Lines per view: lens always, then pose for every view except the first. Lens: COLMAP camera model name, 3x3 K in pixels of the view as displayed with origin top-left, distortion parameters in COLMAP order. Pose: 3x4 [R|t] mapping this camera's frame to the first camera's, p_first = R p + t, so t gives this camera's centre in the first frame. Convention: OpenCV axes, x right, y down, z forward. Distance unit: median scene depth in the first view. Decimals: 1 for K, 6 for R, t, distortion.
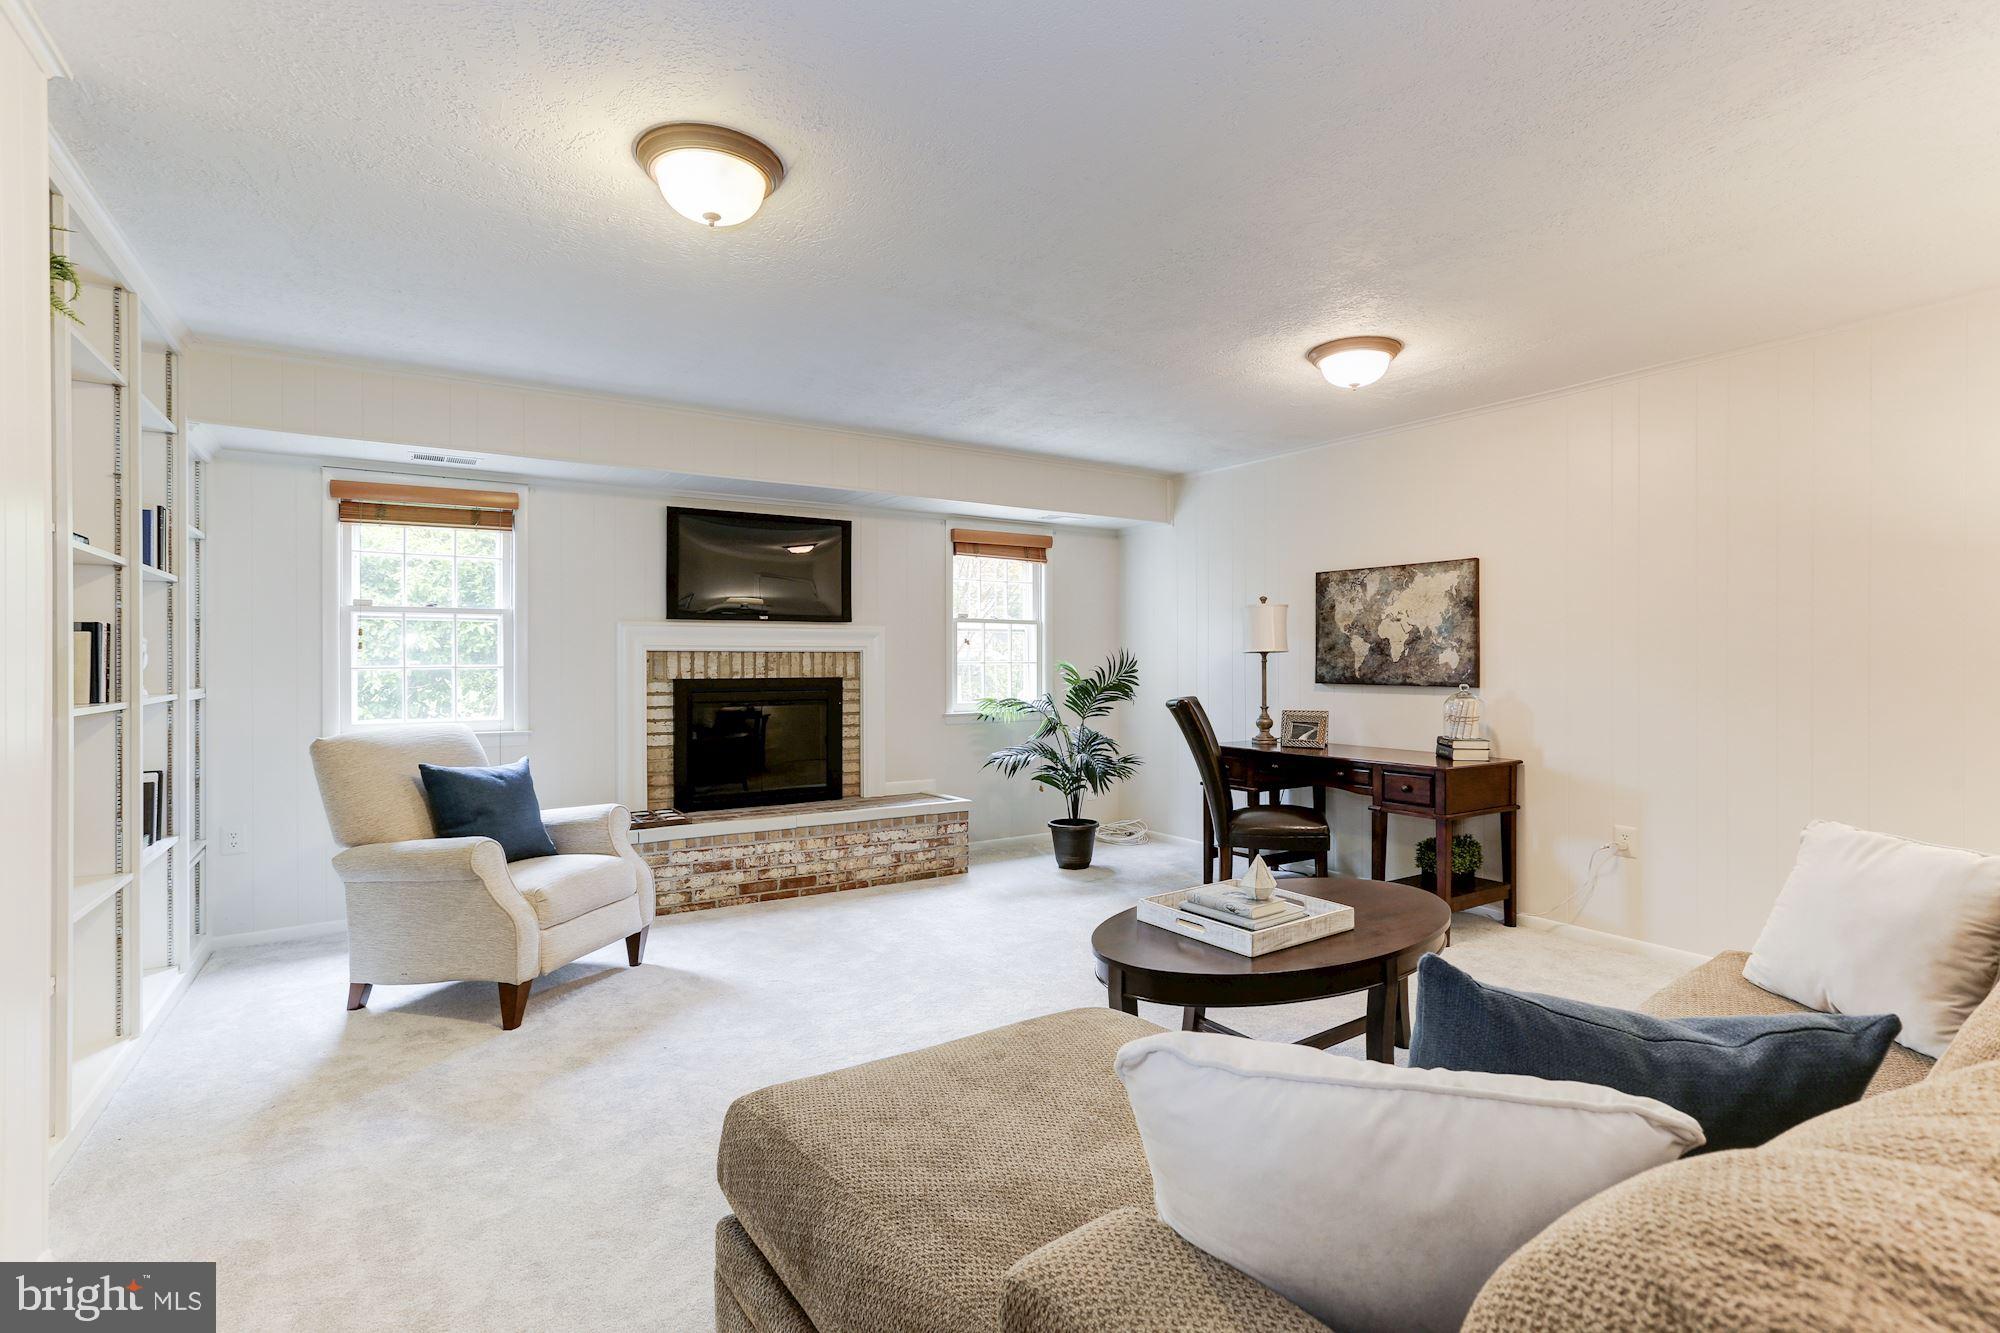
lens RADIAL K [[958.1, 0, 1004.8], [0, 958.1, 660.4], [0, 0, 1]] dist [-0.005384, 0.004451]
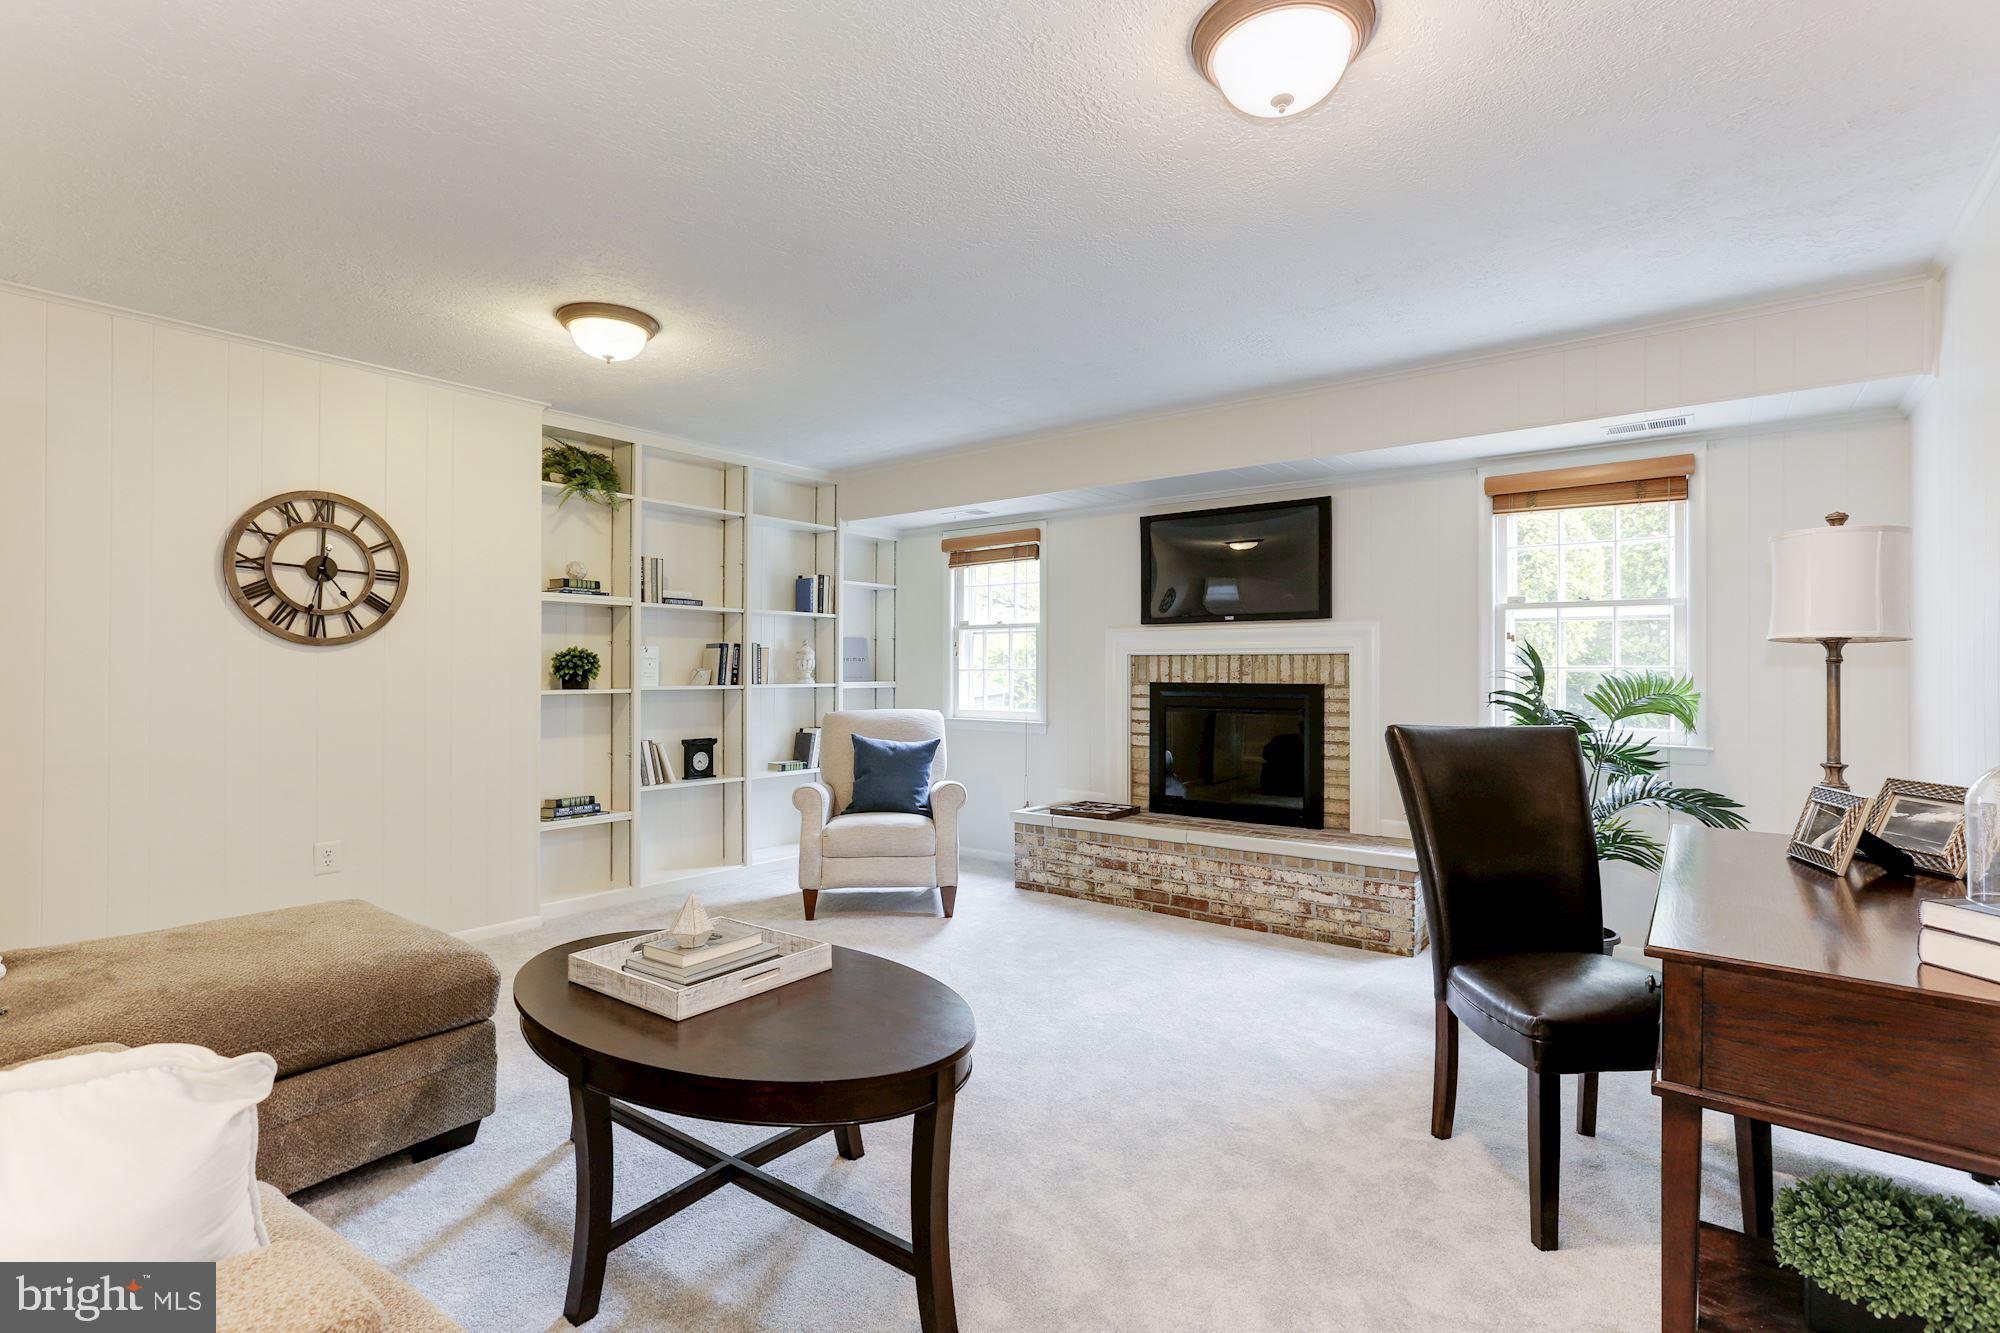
lens RADIAL K [[958.1, 0, 999.9], [0, 958.1, 663.1], [0, 0, 1]] dist [-0.005384, 0.004451]
pose [[0.335643, -0.004957, -0.941976, 0.567742], [-0.003201, 0.999974, -0.006403, 0.005817], [0.941984, 0.005164, 0.335619, 0.490010]]
